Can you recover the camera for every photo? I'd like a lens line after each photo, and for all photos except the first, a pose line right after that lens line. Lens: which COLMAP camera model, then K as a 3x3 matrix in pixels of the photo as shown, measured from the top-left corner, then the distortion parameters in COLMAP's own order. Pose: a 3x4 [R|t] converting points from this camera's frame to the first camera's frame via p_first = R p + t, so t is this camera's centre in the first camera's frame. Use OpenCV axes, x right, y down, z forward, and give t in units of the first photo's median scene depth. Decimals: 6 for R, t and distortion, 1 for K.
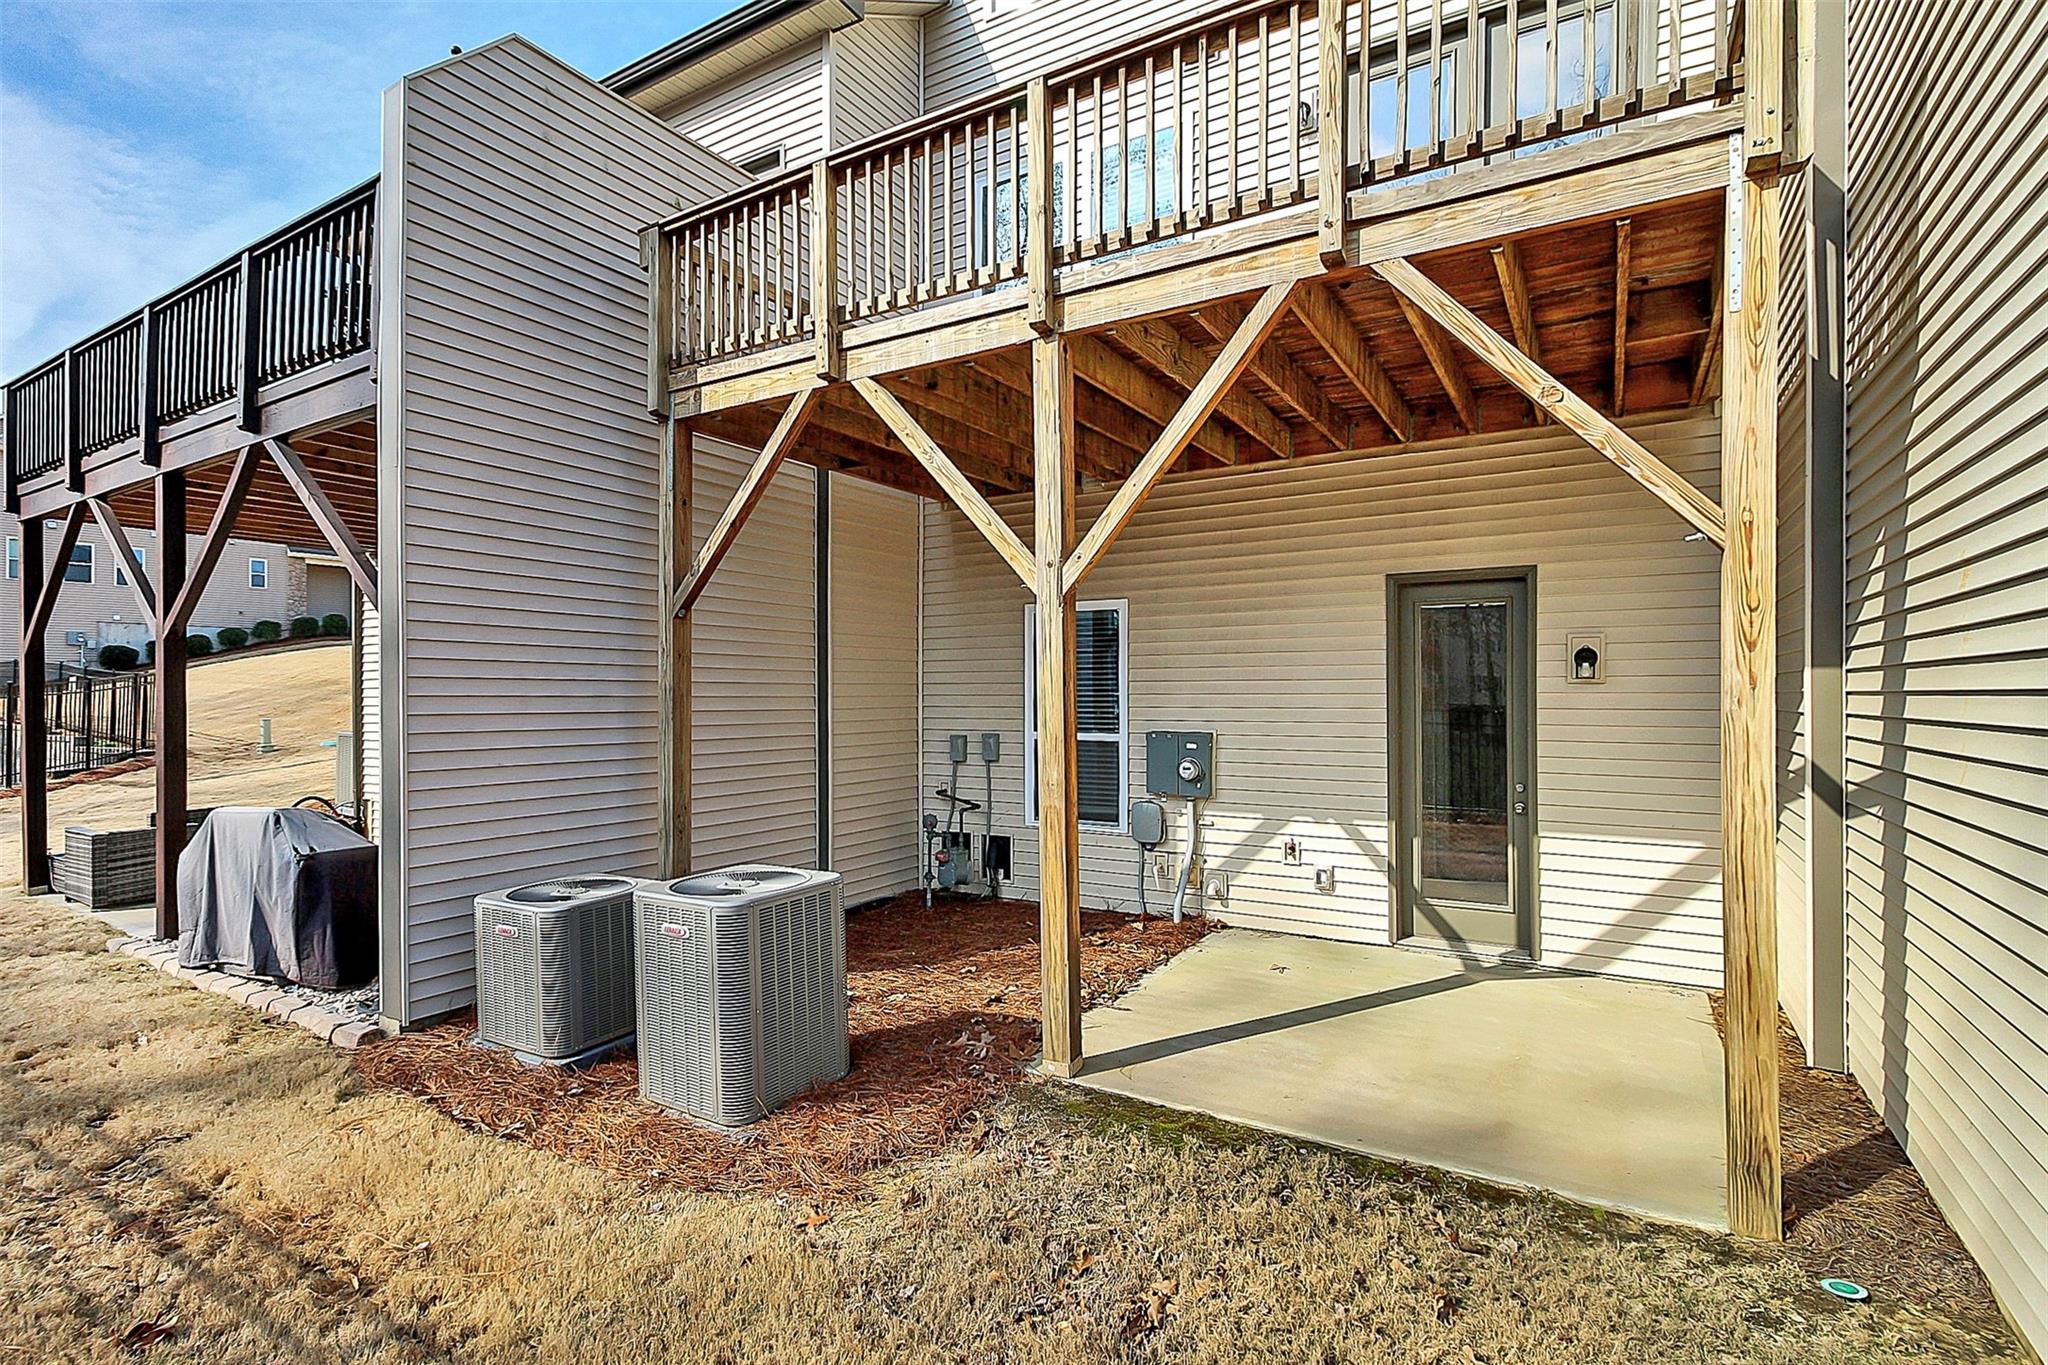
lens RADIAL K [[974.8, 0, 1019.8], [0, 974.8, 689.2], [0, 0, 1]] dist [-0.004448, -0.001268]
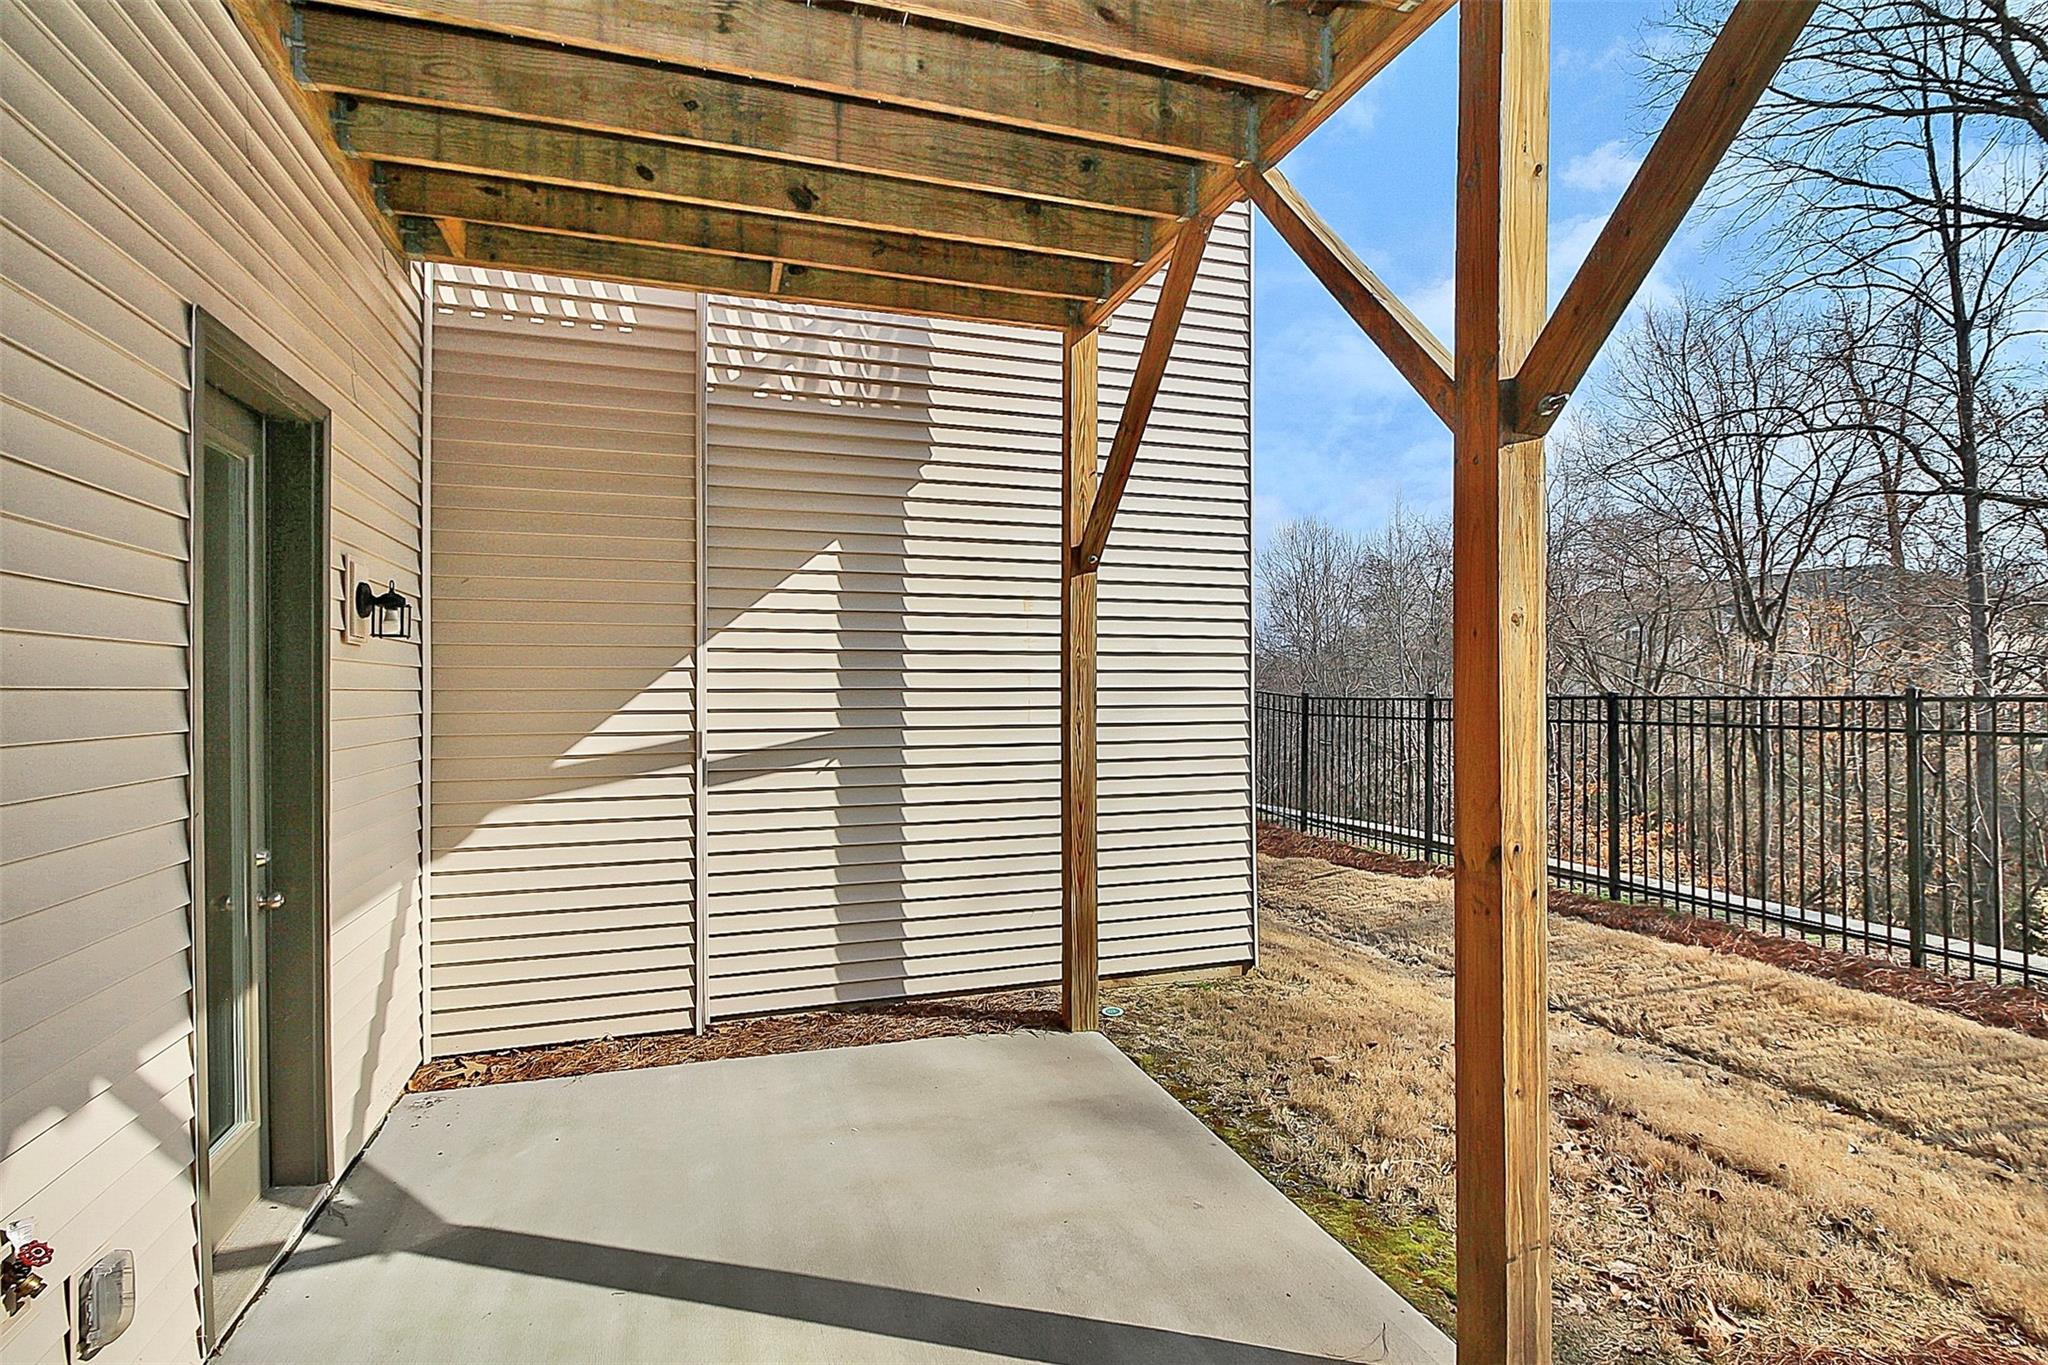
lens RADIAL K [[974.8, 0, 1019.8], [0, 974.8, 689.2], [0, 0, 1]] dist [-0.004448, -0.001268]
pose [[-0.760097, 0.007714, 0.649764, -0.087926], [0.004794, 0.999969, -0.006264, 0.038047], [-0.649792, -0.001646, -0.760110, 1.510986]]
